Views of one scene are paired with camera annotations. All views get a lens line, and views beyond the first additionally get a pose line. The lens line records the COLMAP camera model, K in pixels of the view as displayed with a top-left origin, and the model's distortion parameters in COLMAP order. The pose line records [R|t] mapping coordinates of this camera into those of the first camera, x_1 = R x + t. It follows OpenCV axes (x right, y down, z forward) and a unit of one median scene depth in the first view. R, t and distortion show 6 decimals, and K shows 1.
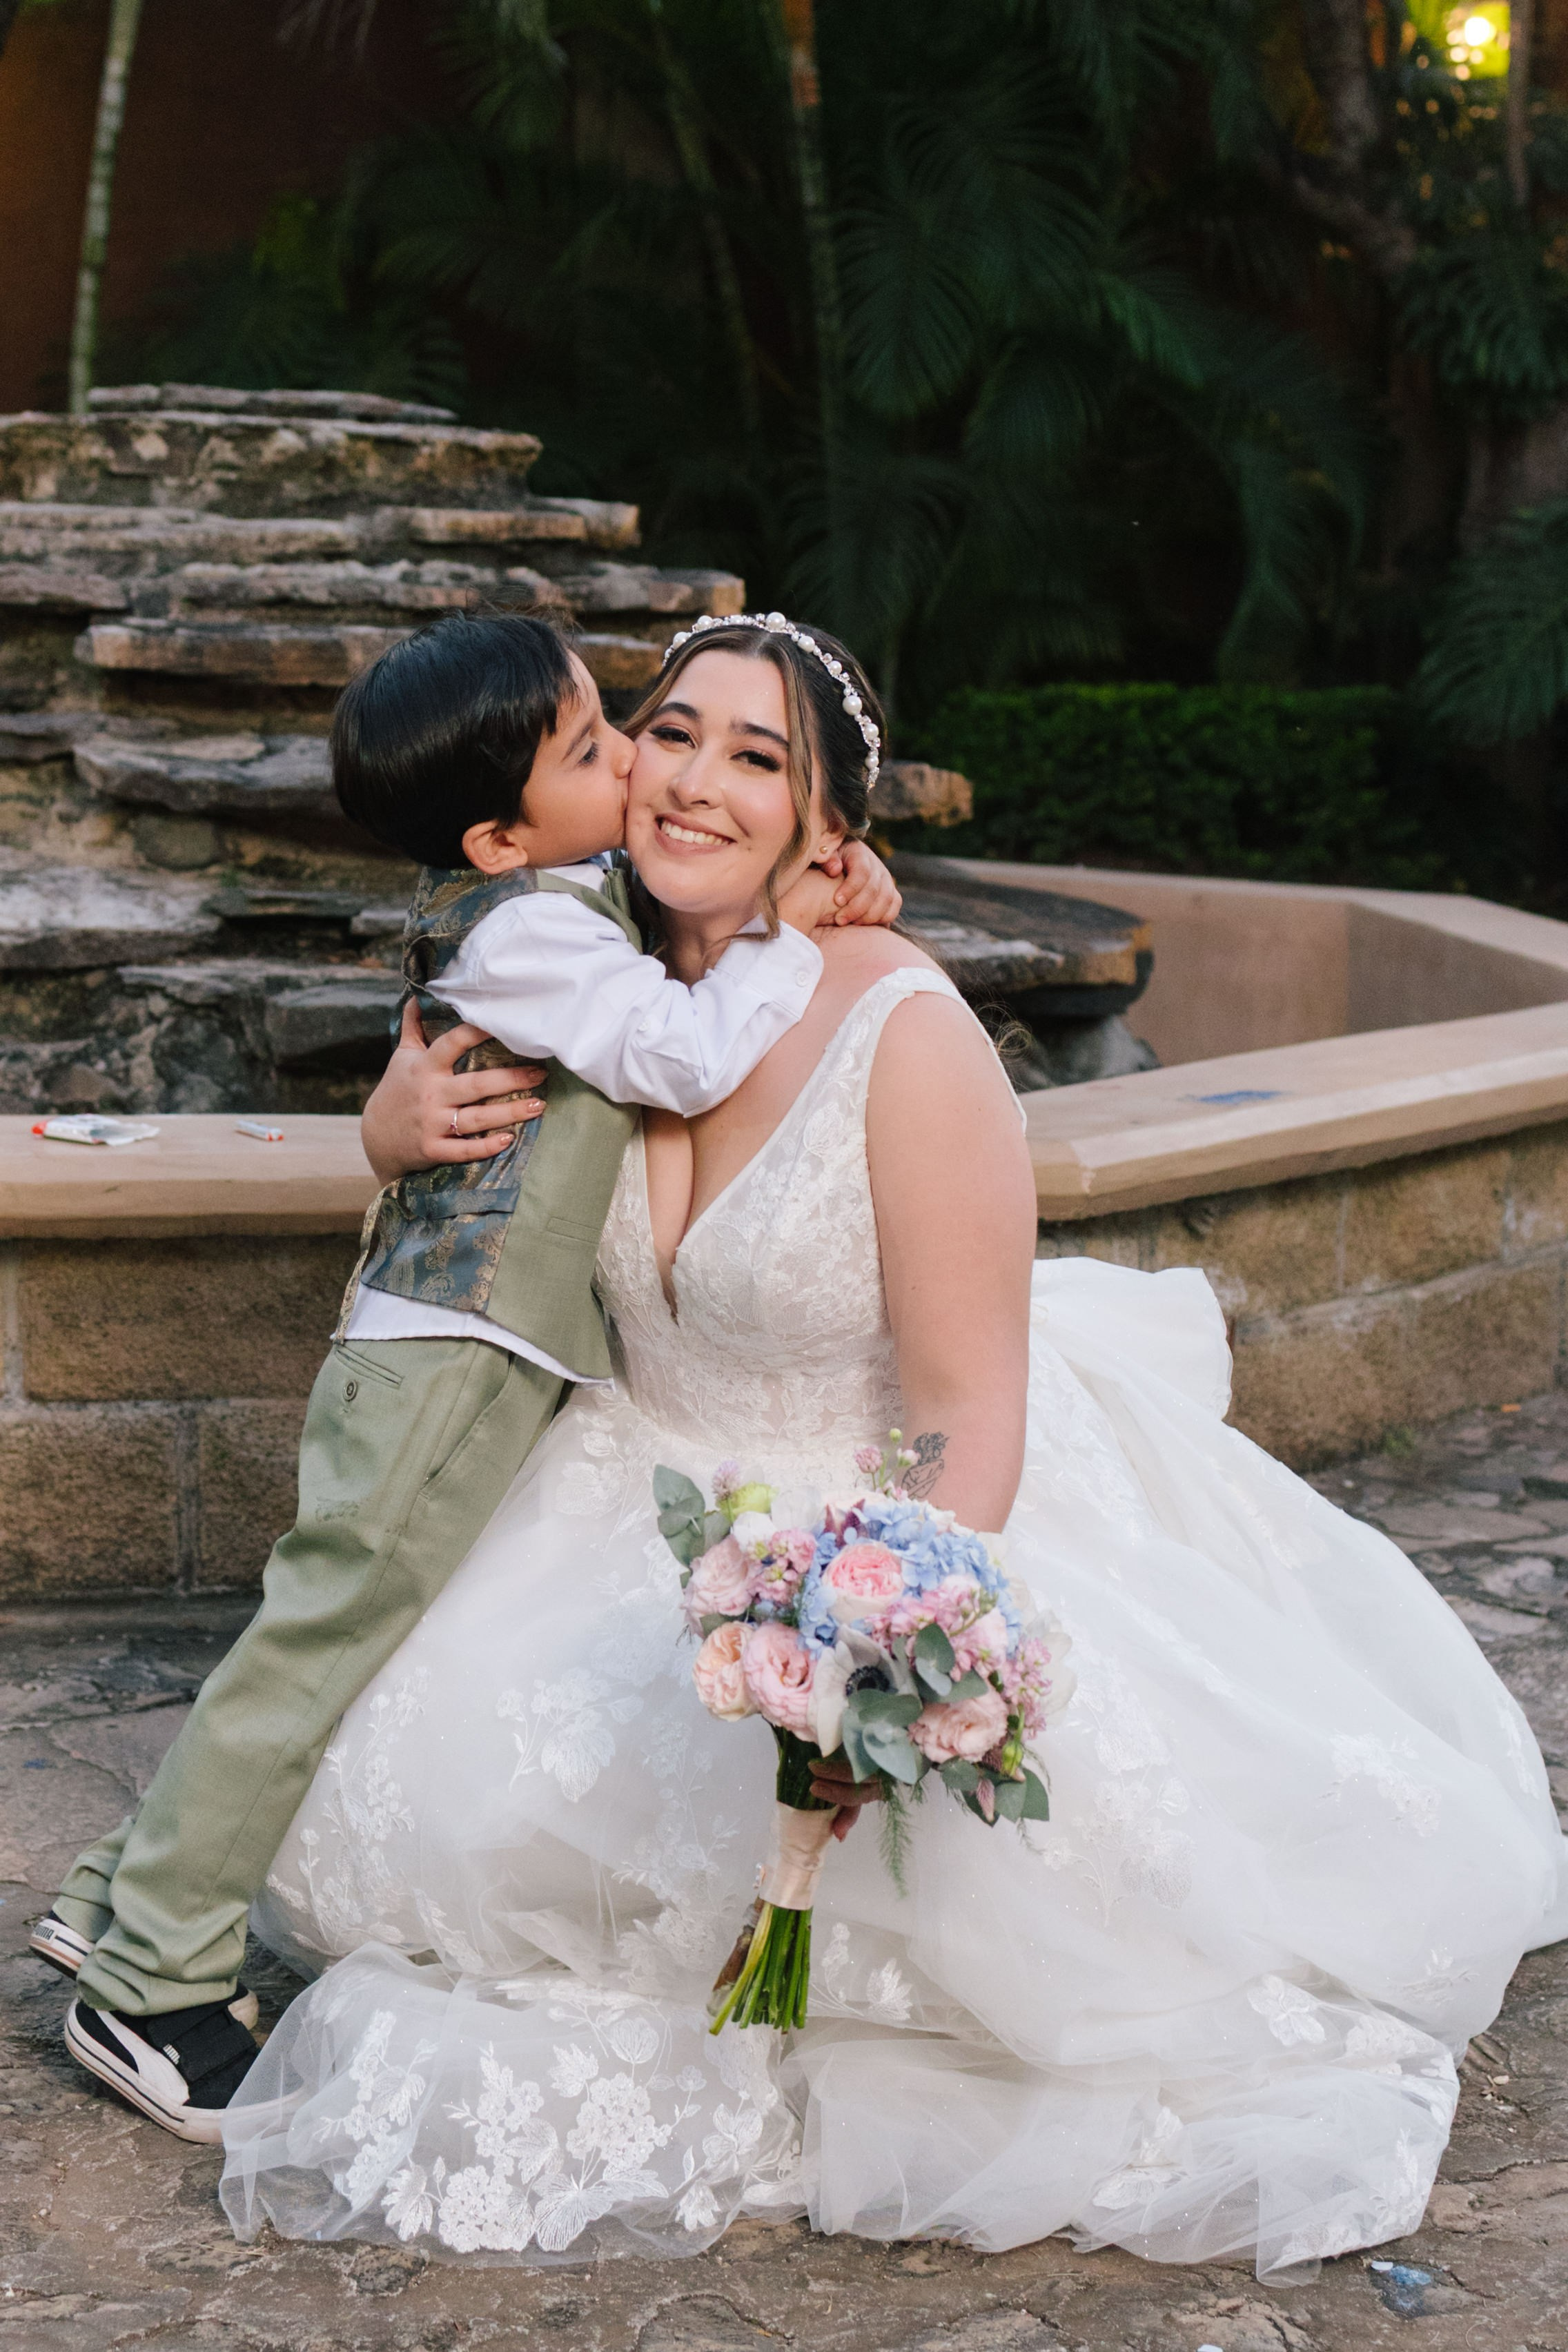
lens RADIAL K [[3800.9, 0, 749.4], [0, 3800.9, 1140.5], [0, 0, 1]] dist [0.215203, -0.085449]
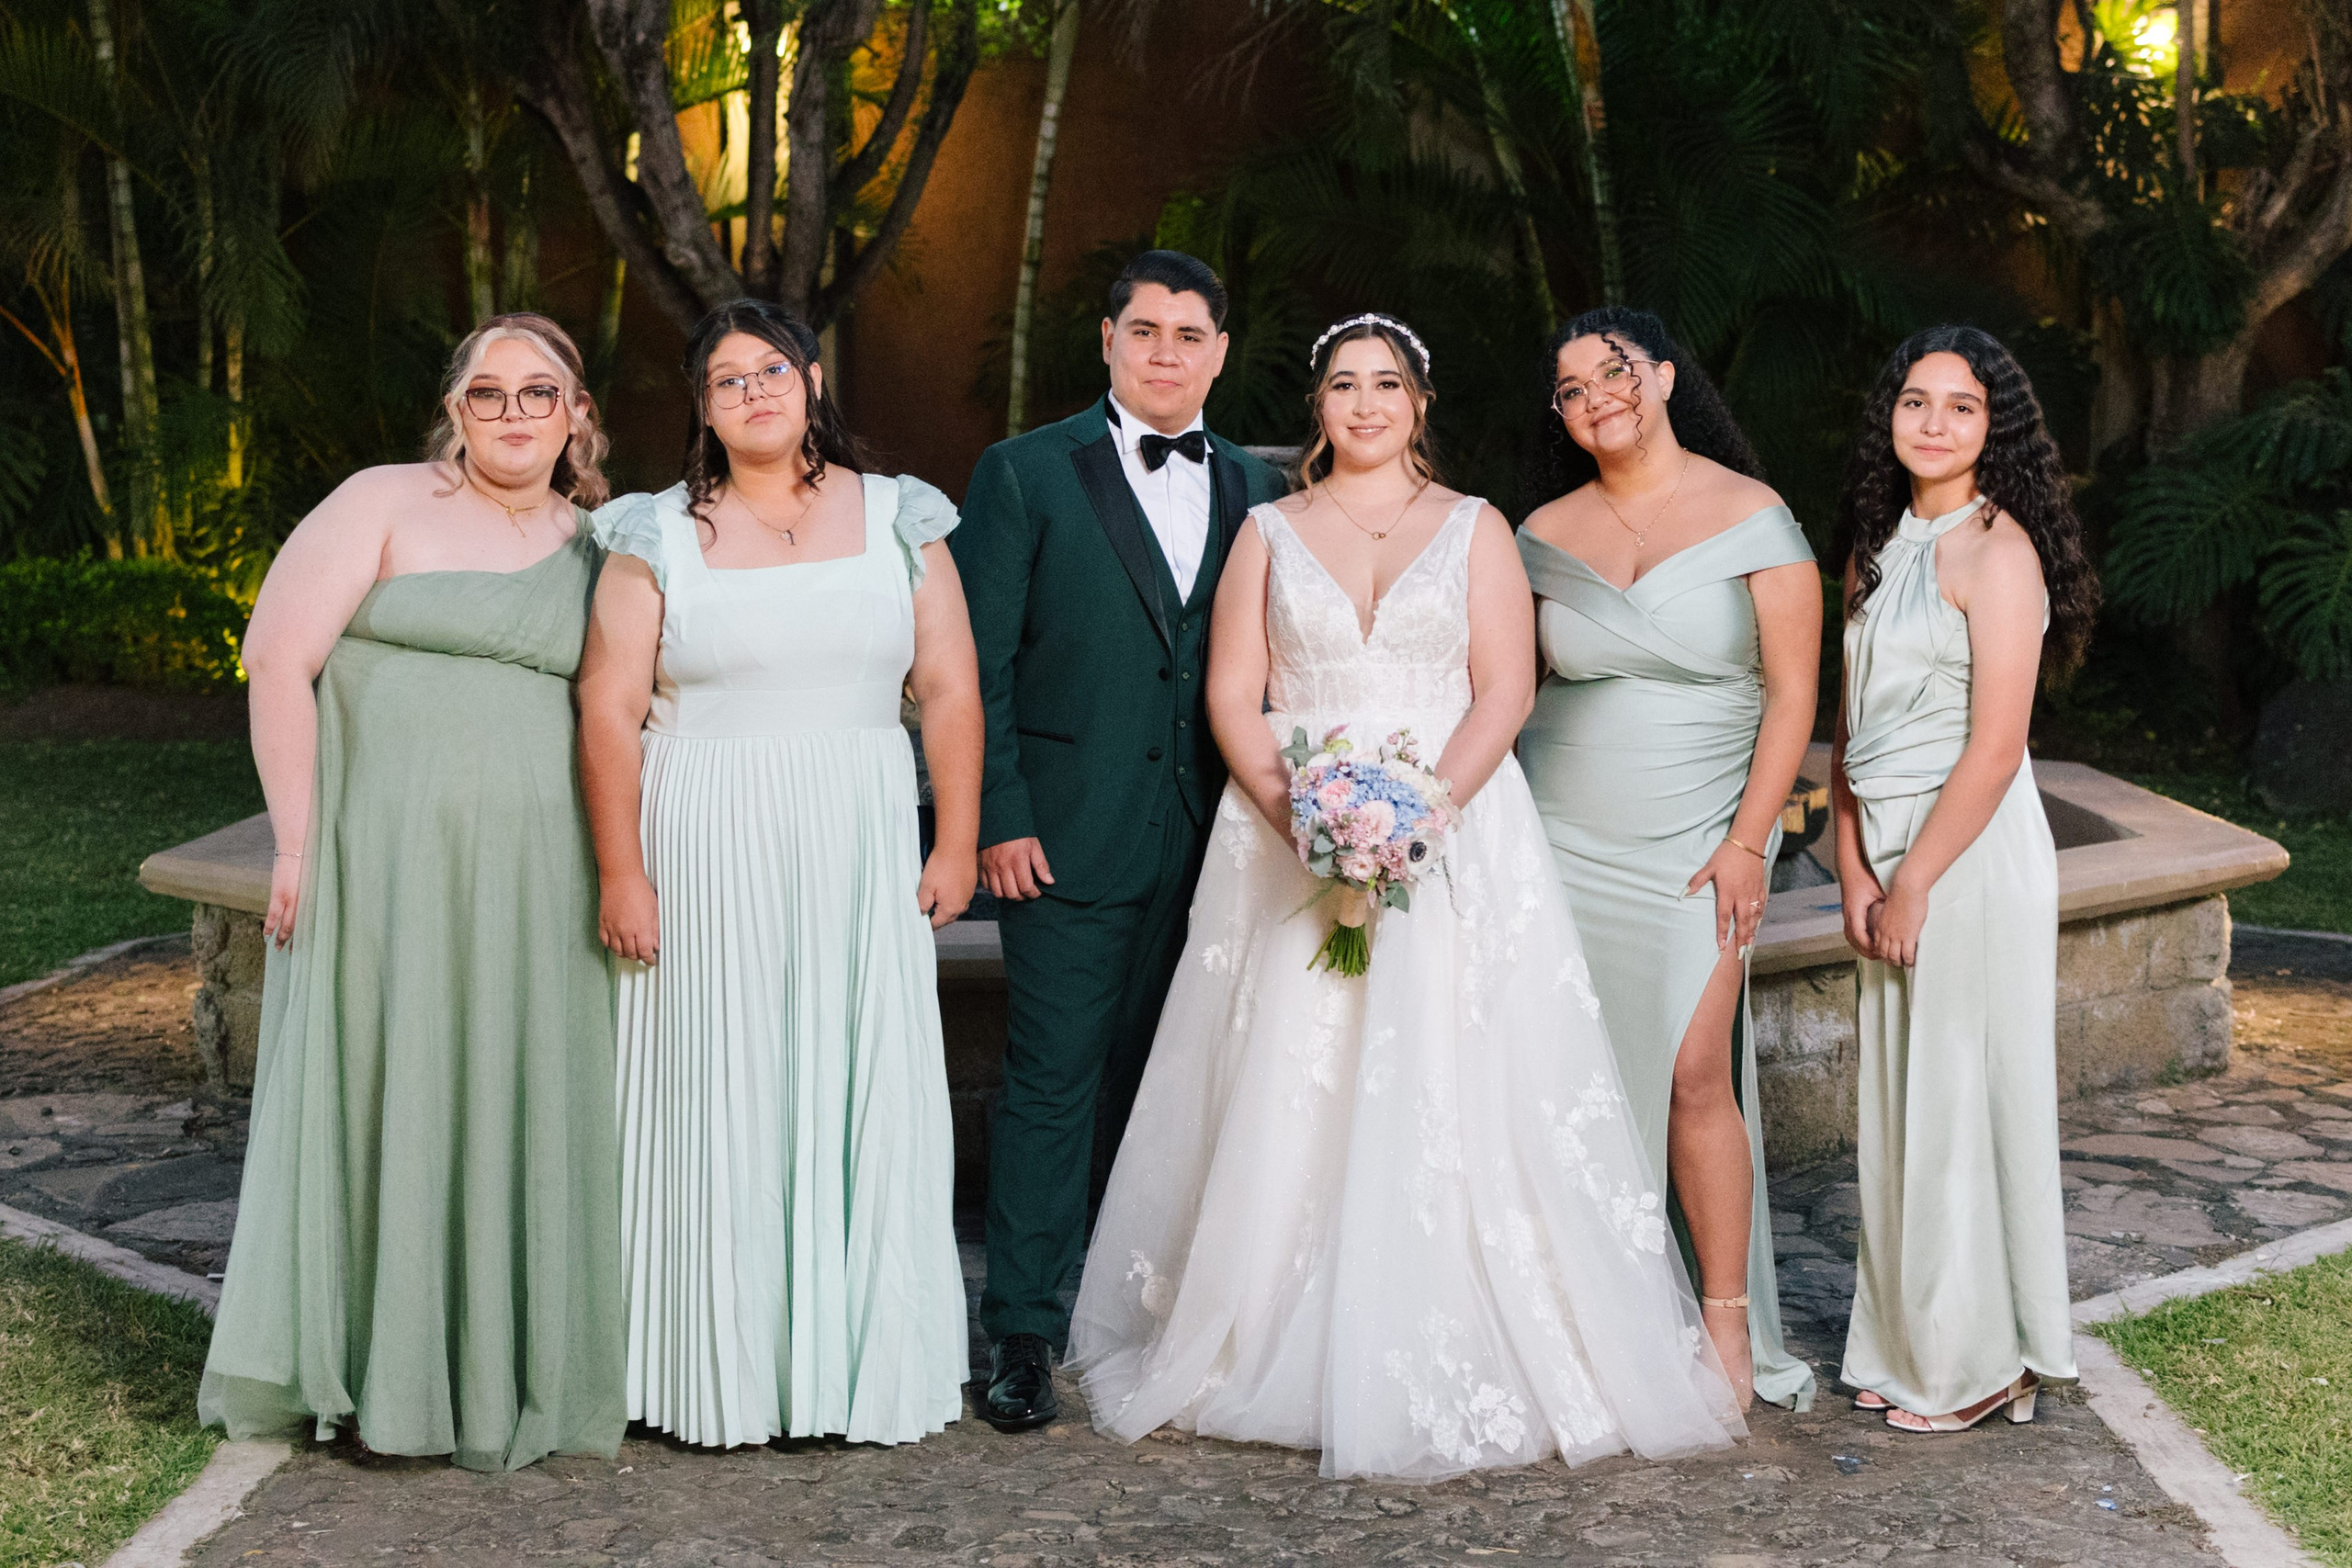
lens RADIAL K [[3369.0, 0, 1176.0], [0, 3369.0, 784.0], [0, 0, 1]] dist [0.133398, -0.045610]
pose [[0.993567, -0.008458, -0.112926, 0.001979], [0.002799, 0.998736, -0.050177, 0.001924], [0.113208, 0.049538, 0.992336, -0.113236]]
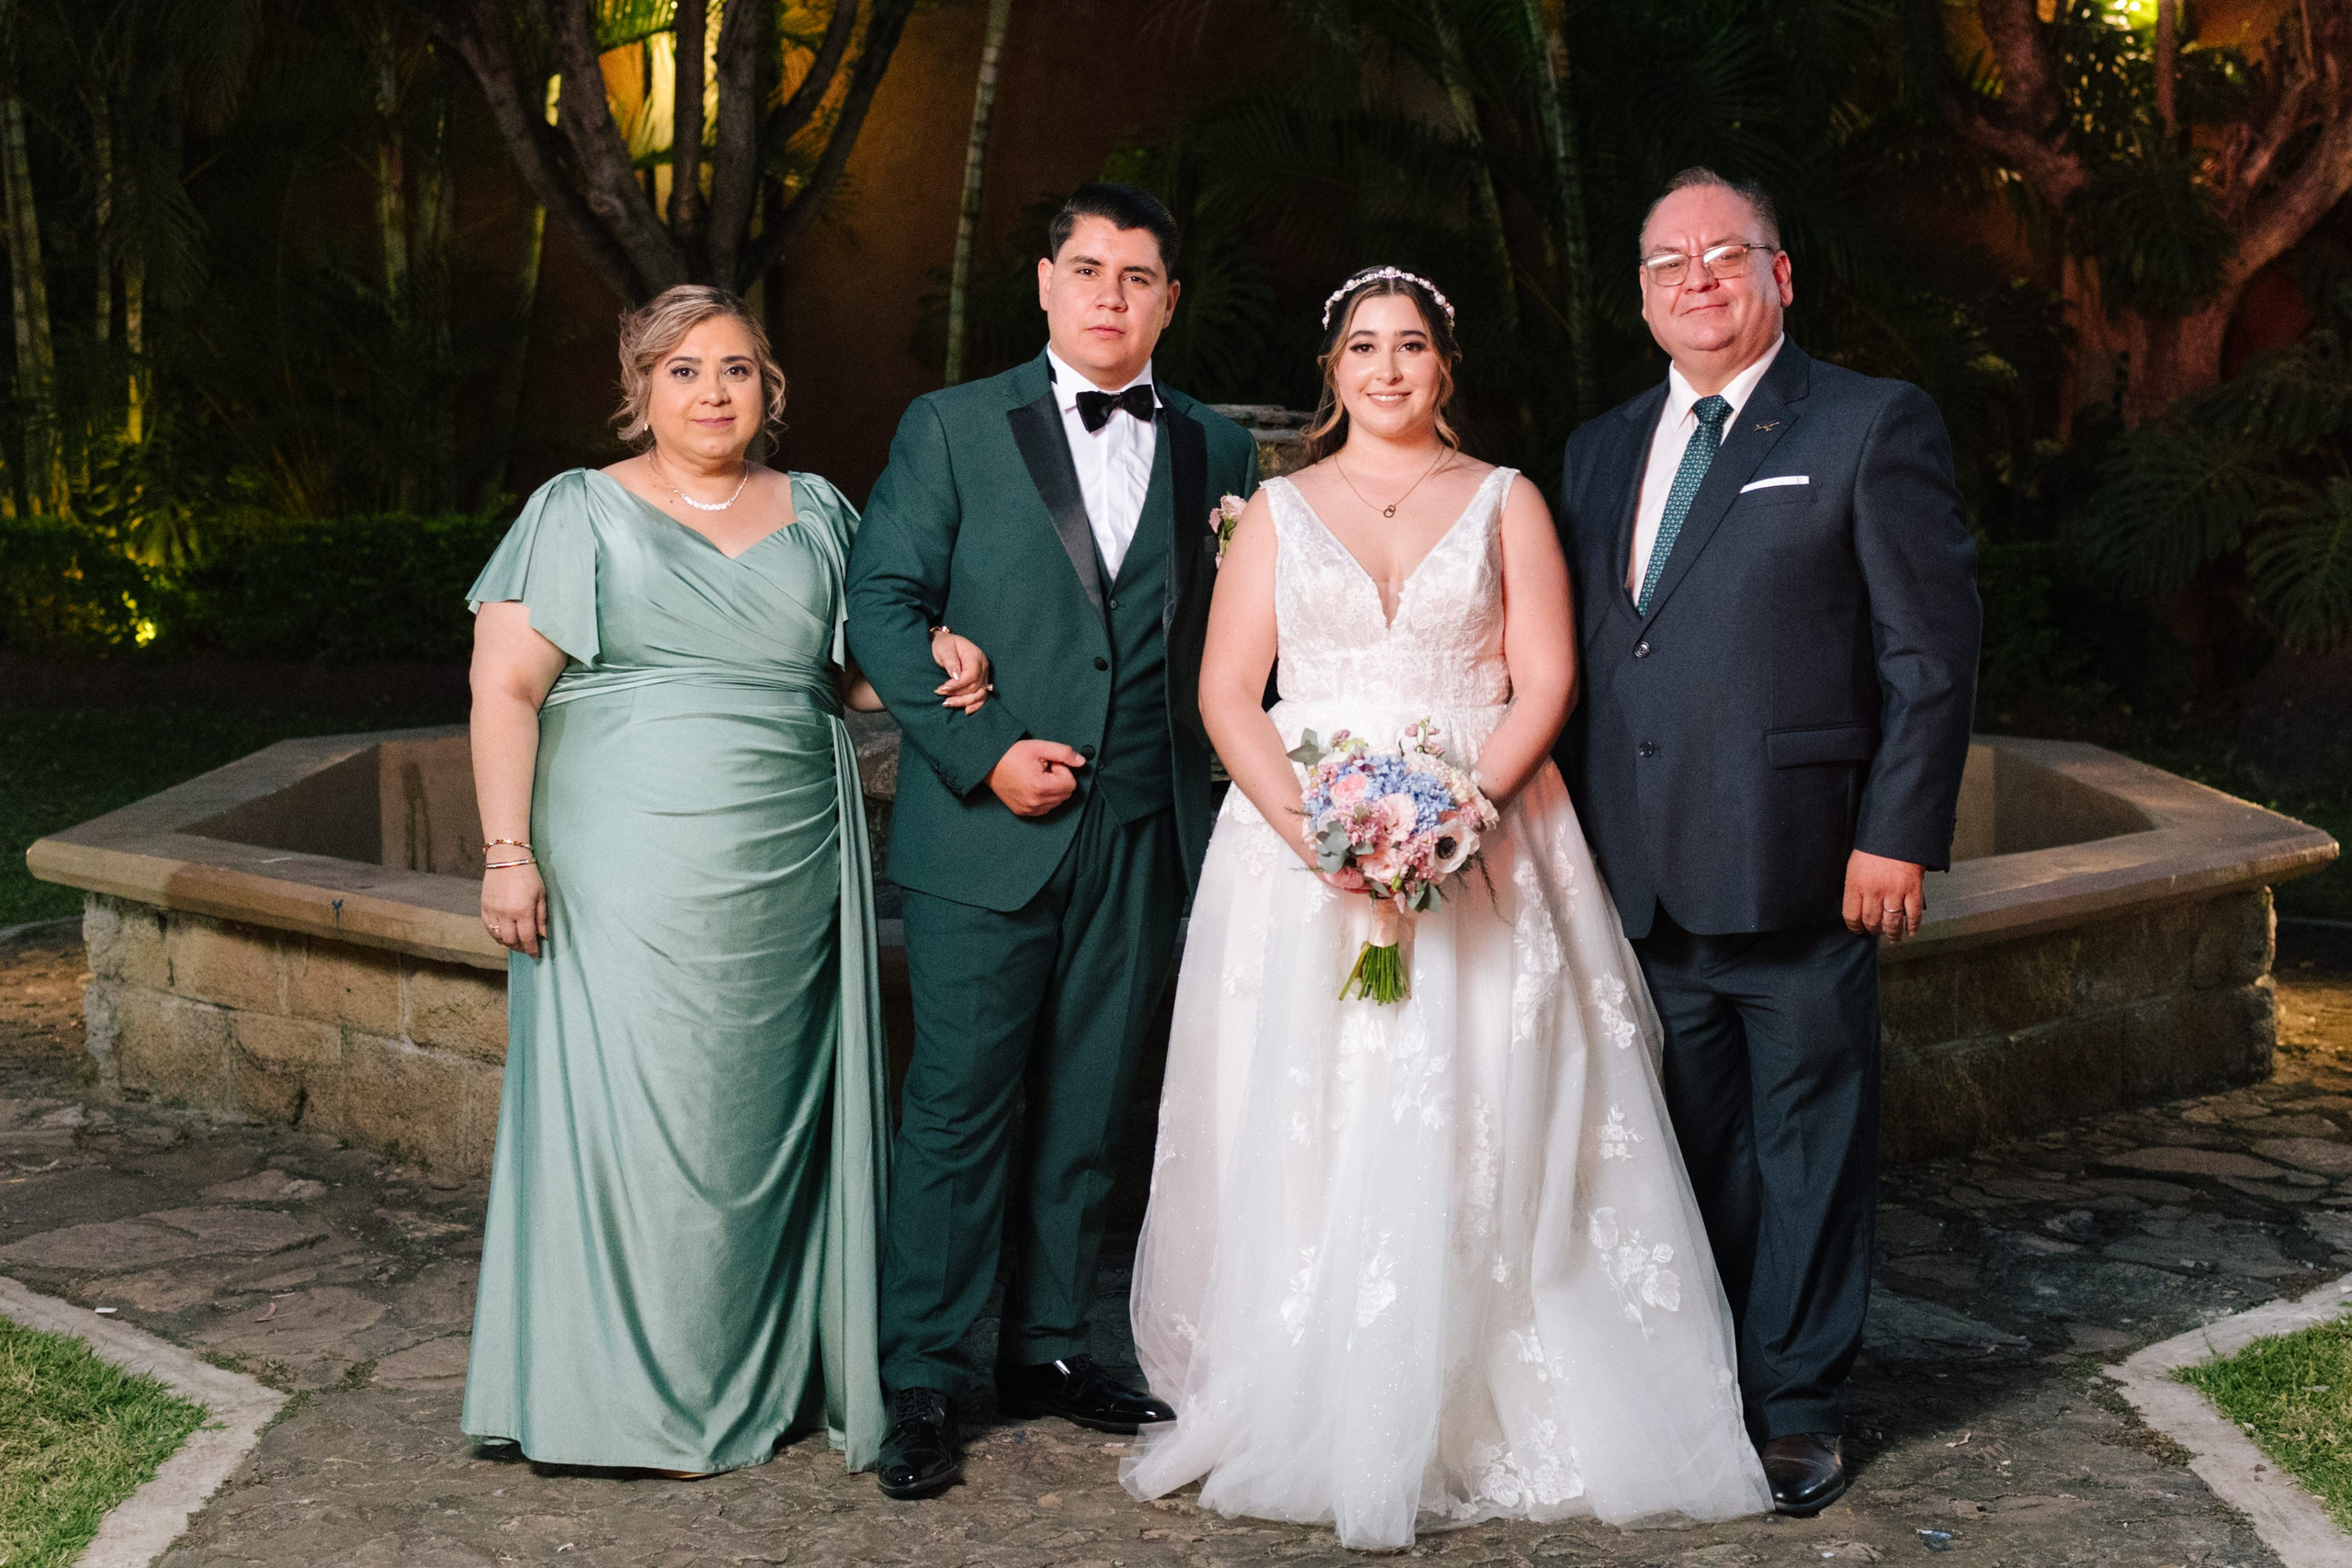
lens RADIAL K [[3435.5, 0, 1176.0], [0, 3435.5, 784.0], [0, 0, 1]] dist [0.166951, -0.191146]
pose [[0.995665, -0.004696, -0.092896, -0.005279], [0.000874, 0.999153, -0.041141, -0.000619], [0.093011, 0.040882, 0.994825, -0.093210]]
